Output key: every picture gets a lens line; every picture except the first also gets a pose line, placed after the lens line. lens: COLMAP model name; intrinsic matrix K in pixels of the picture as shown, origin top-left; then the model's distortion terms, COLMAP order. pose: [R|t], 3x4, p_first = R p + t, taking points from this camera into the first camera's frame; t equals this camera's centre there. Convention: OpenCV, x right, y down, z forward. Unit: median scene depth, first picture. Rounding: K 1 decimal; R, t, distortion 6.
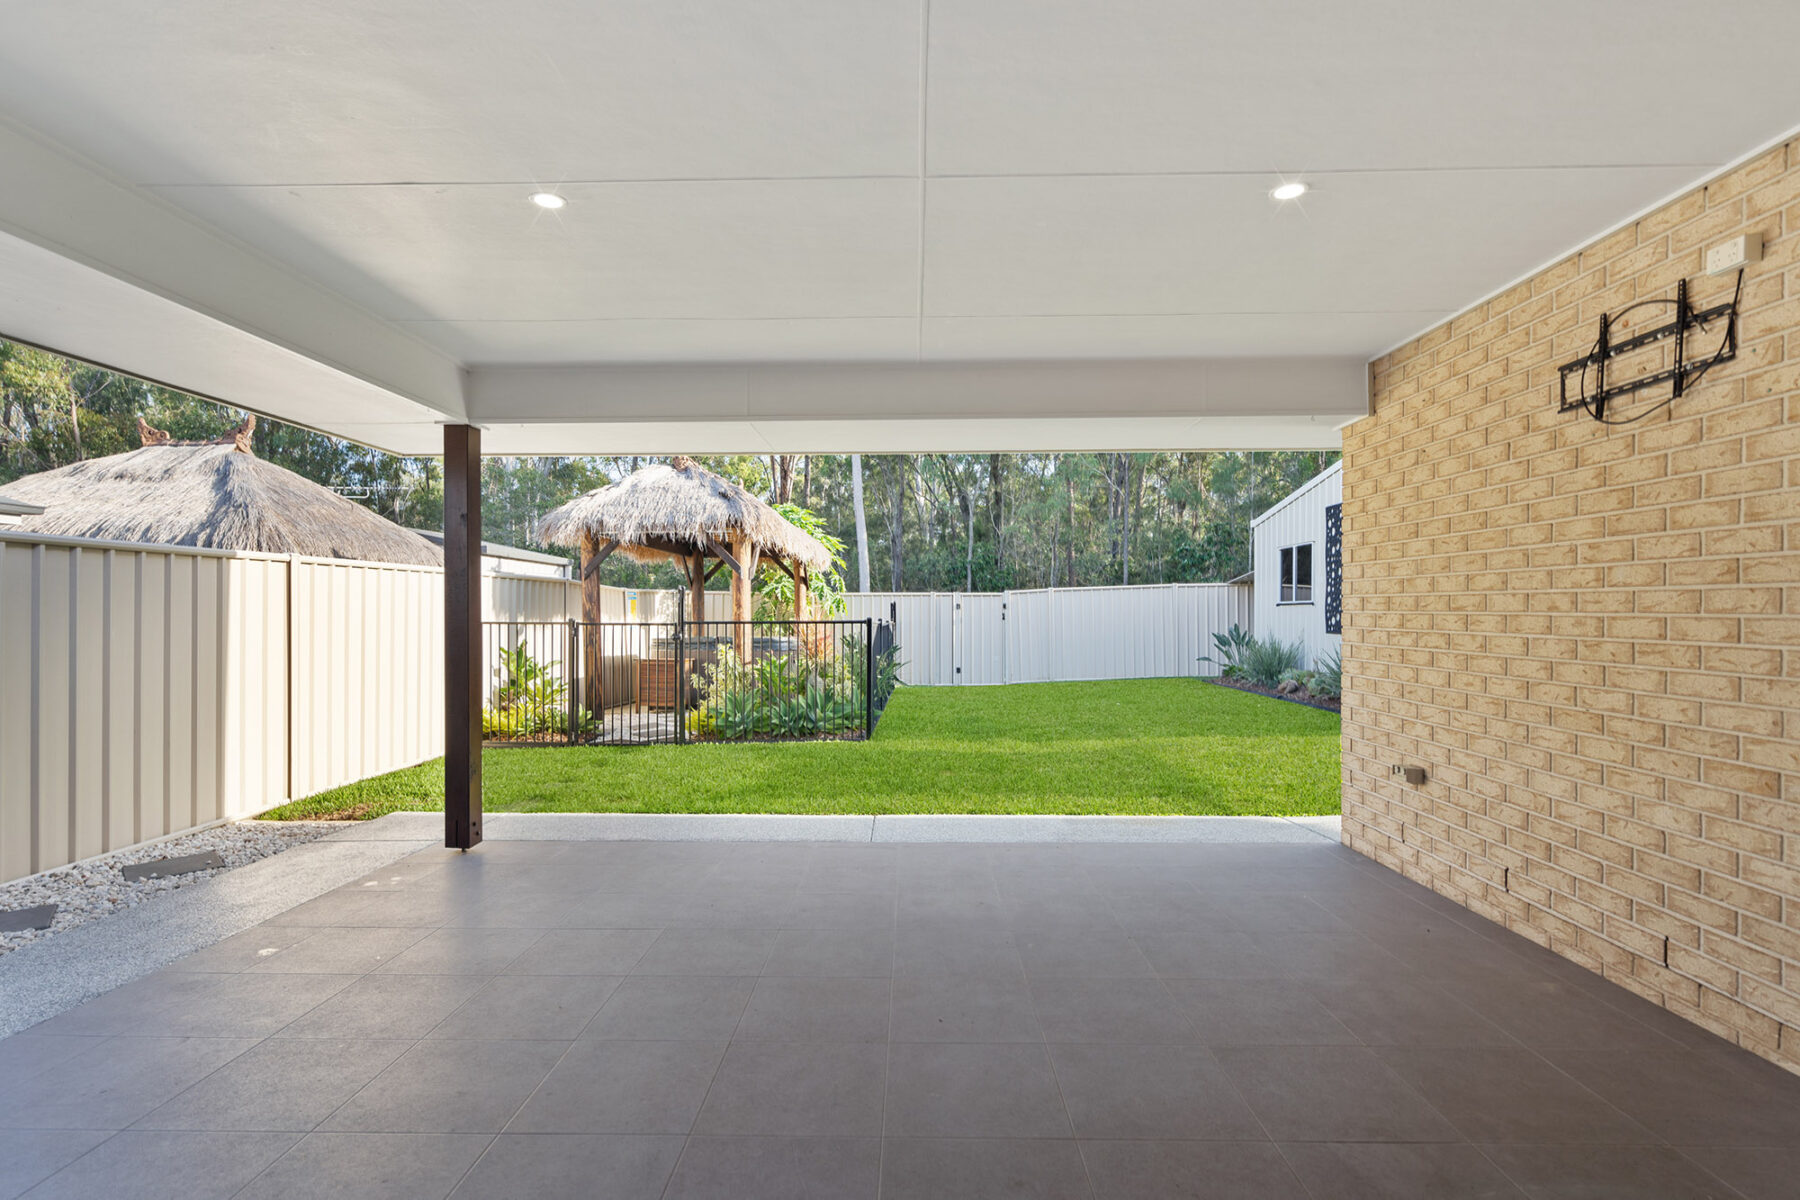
lens RADIAL K [[825.8, 0, 899.4], [0, 825.8, 604.4], [0, 0, 1]] dist [0.001362, 0.000027]
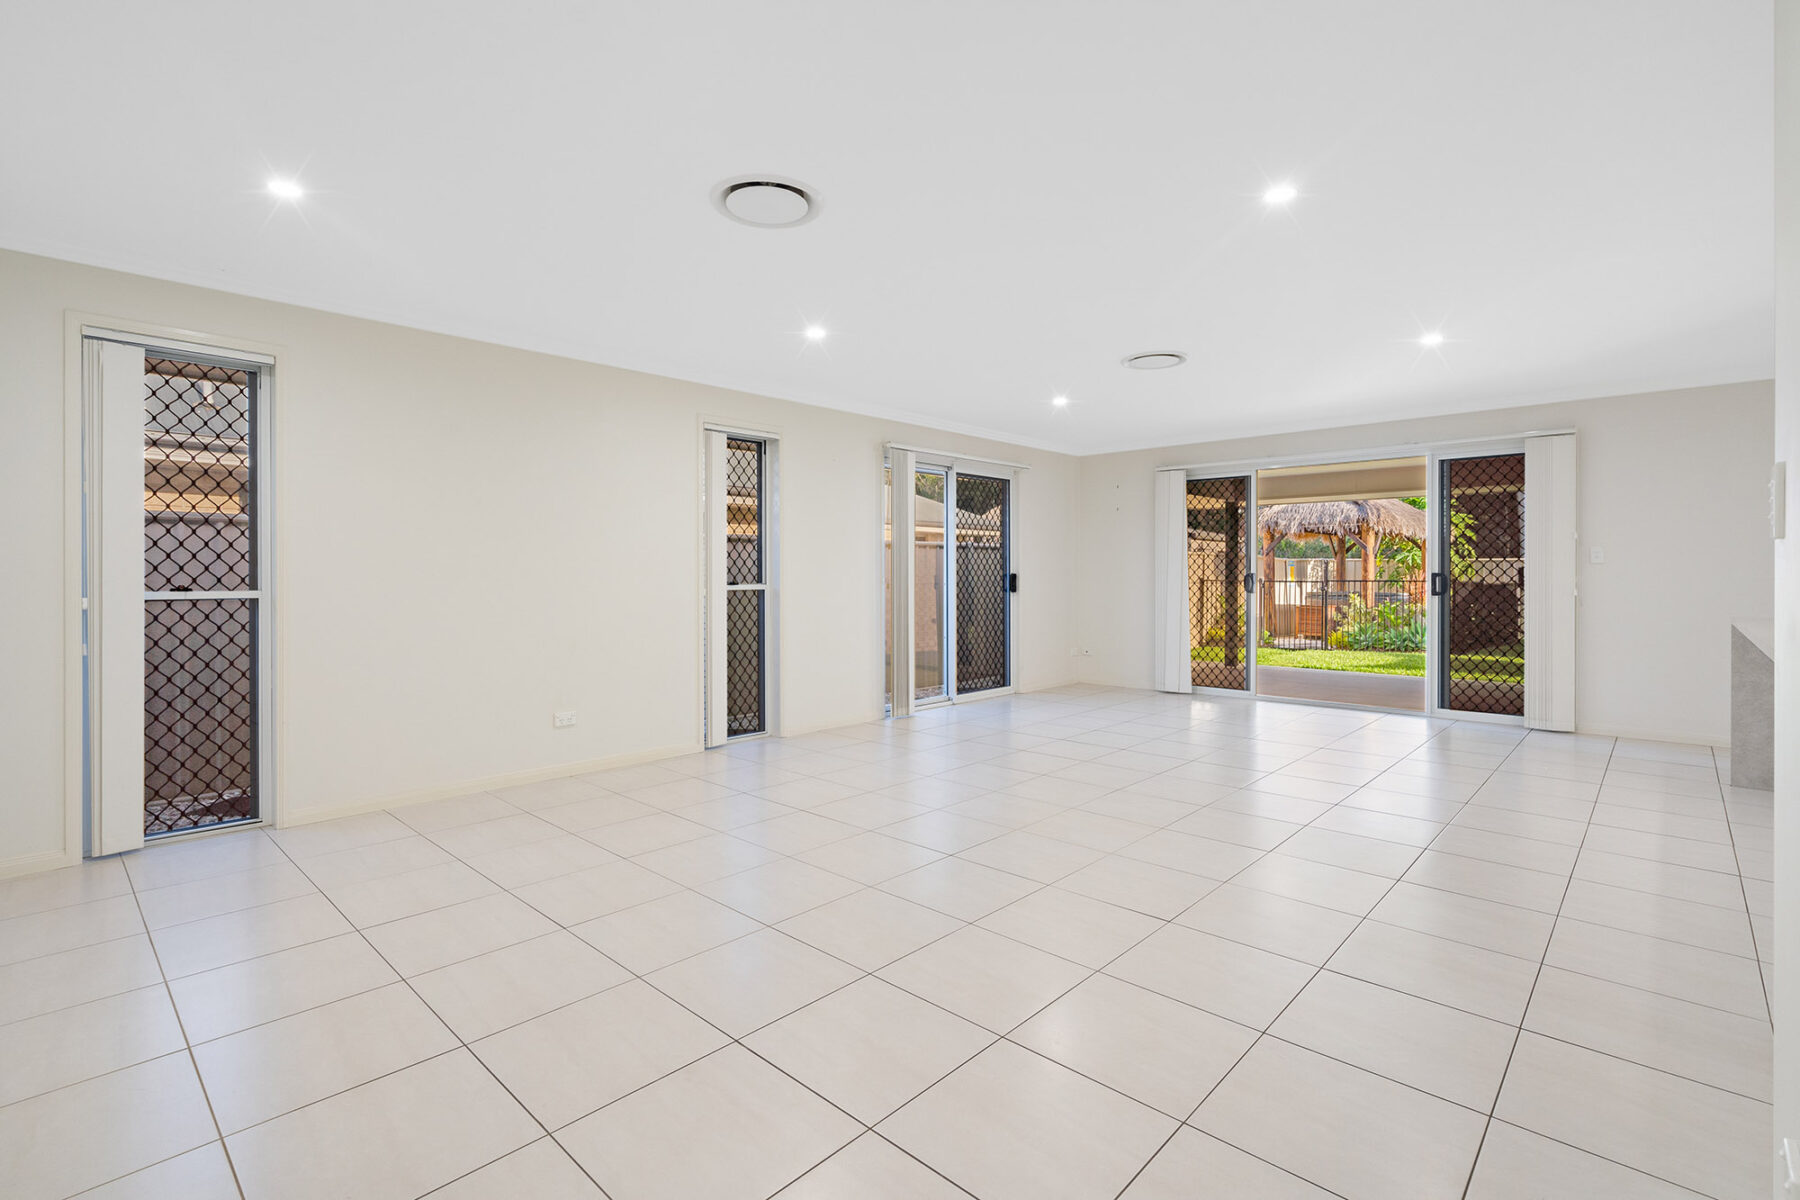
lens RADIAL K [[825.8, 0, 888.1], [0, 825.8, 570.0], [0, 0, 1]] dist [0.001362, 0.000027]
pose [[0.731554, 0.004098, -0.681771, 0.210079], [0.000955, 0.999975, 0.007036, -0.012057], [0.681783, -0.005799, 0.731532, -0.766598]]
